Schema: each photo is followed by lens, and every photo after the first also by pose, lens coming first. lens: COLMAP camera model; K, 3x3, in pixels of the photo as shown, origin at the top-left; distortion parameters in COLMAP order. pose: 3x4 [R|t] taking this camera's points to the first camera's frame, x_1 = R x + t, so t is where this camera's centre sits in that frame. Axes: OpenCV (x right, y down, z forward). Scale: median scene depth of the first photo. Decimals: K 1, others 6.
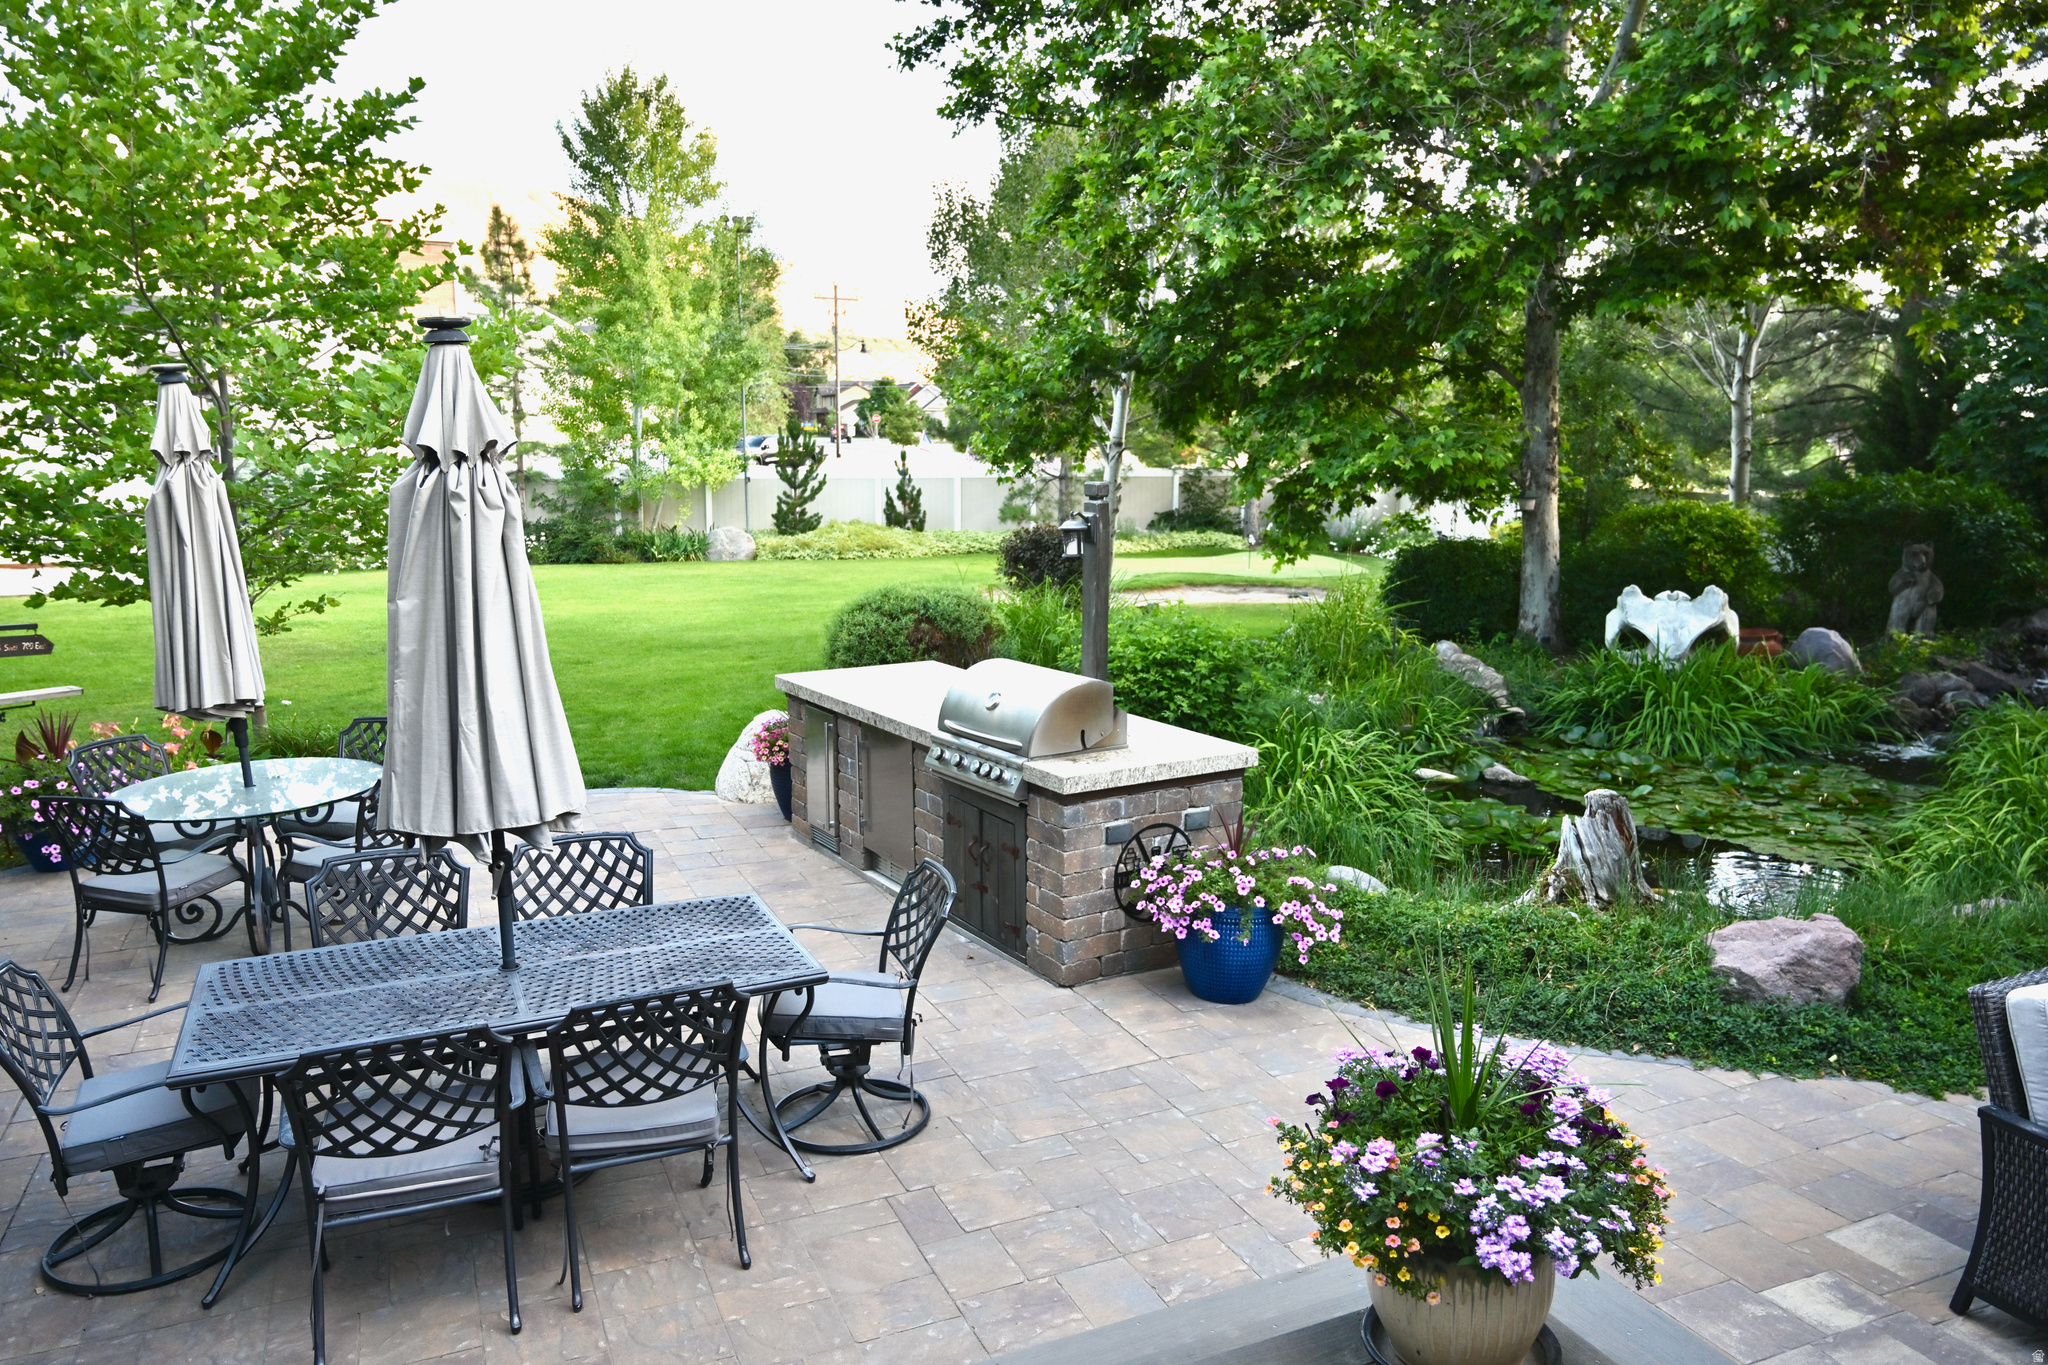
lens RADIAL K [[1455.7, 0, 1035.9], [0, 1455.7, 687.6], [0, 0, 1]] dist [-0.004642, -0.000871]
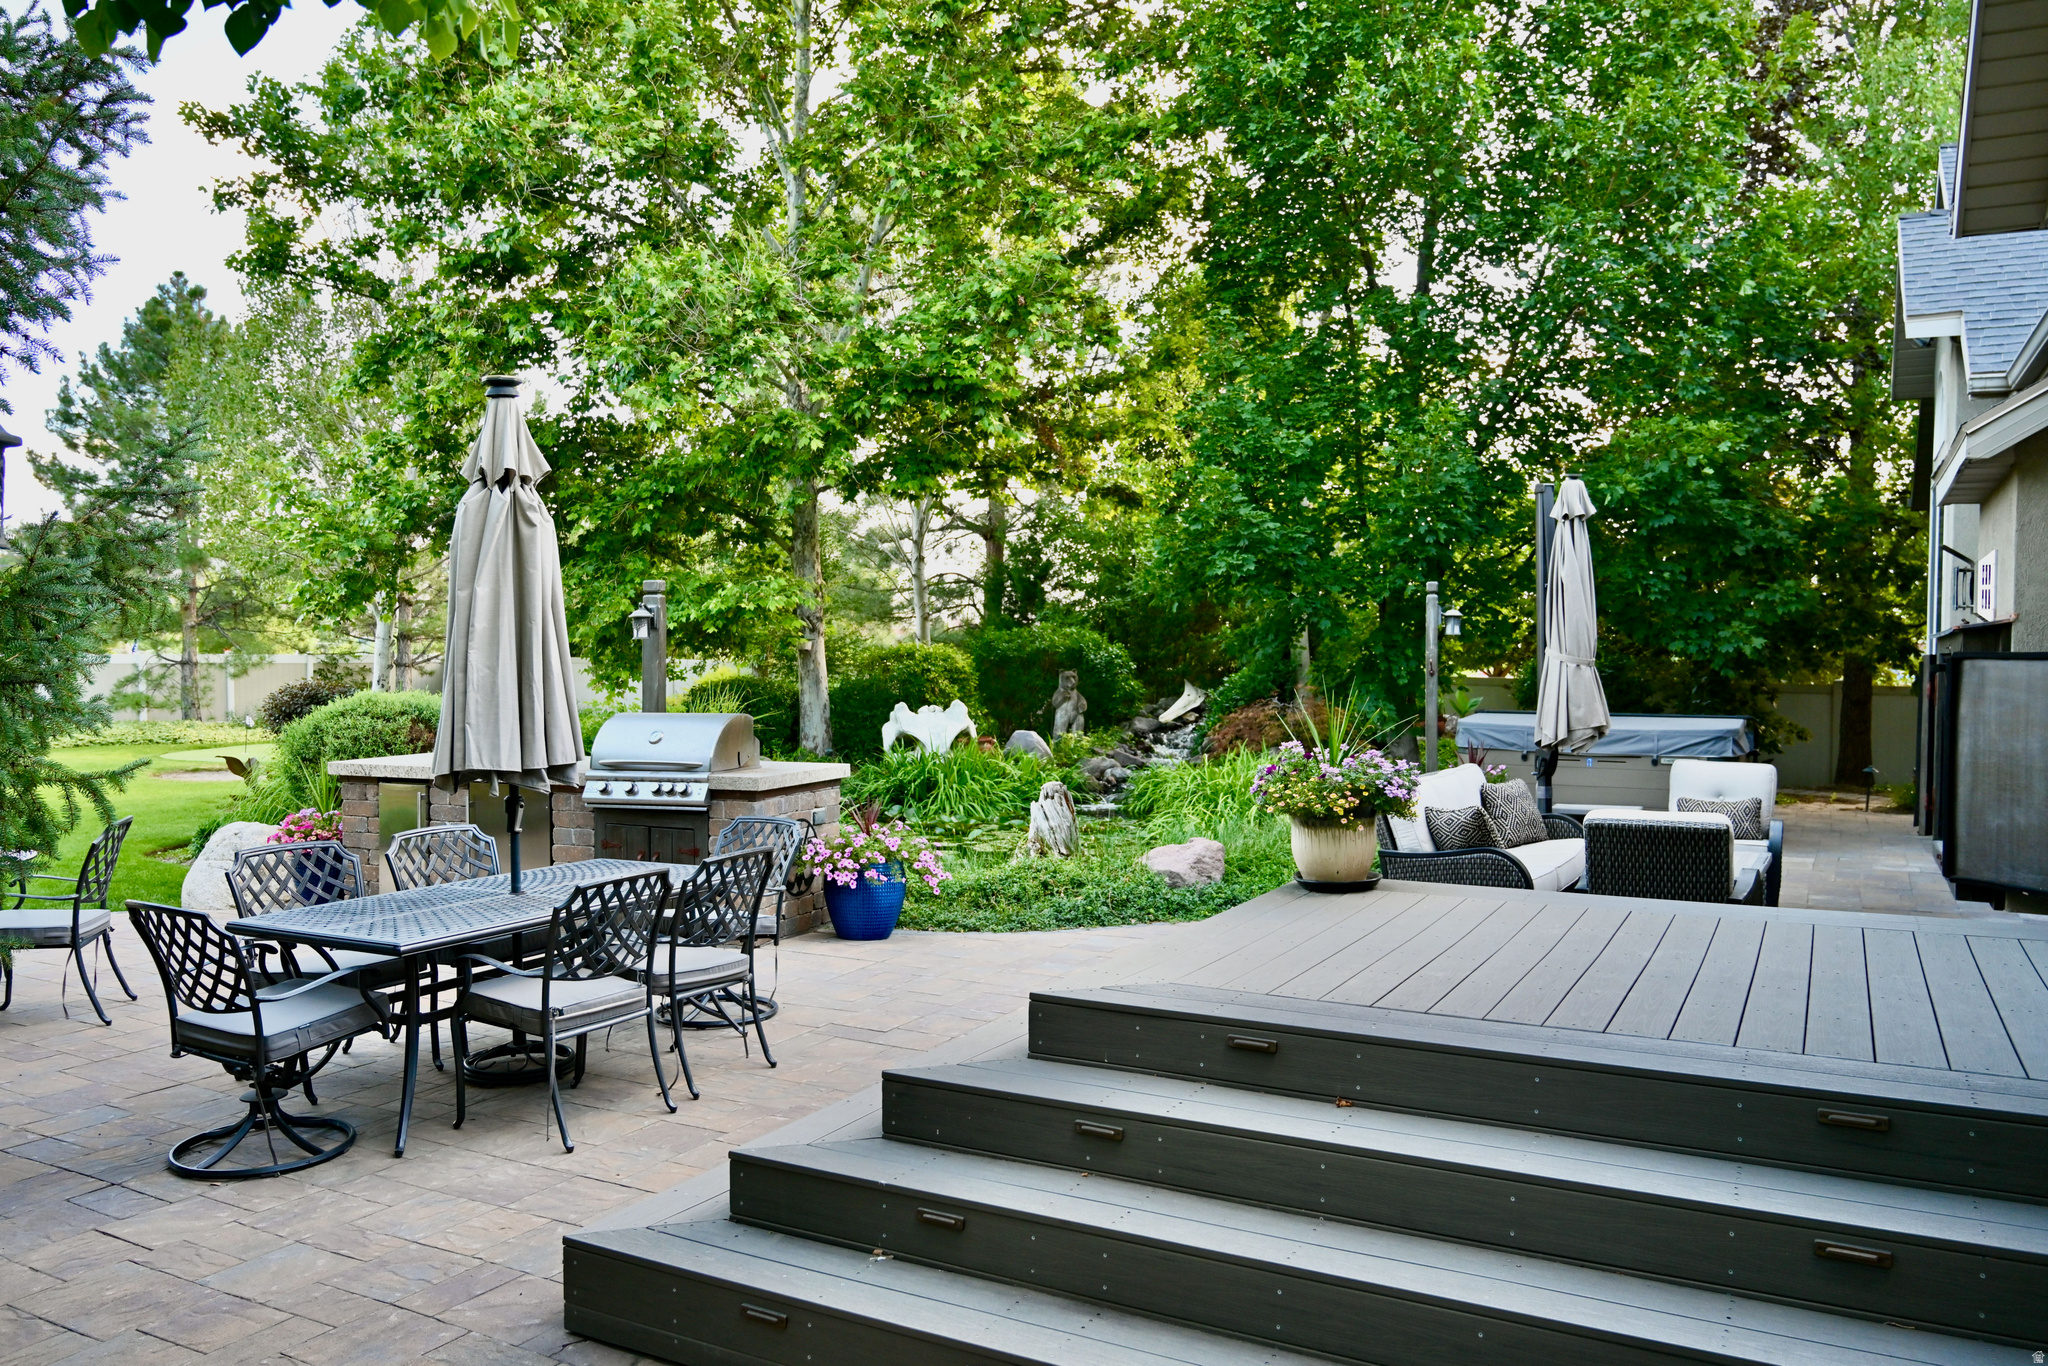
lens RADIAL K [[1455.7, 0, 1035.9], [0, 1455.7, 688.1], [0, 0, 1]] dist [-0.004642, -0.000871]
pose [[0.803439, -0.017818, 0.595120, -0.389568], [0.103004, 0.988640, -0.109460, 0.105475], [-0.586409, 0.149244, 0.796147, -0.141698]]
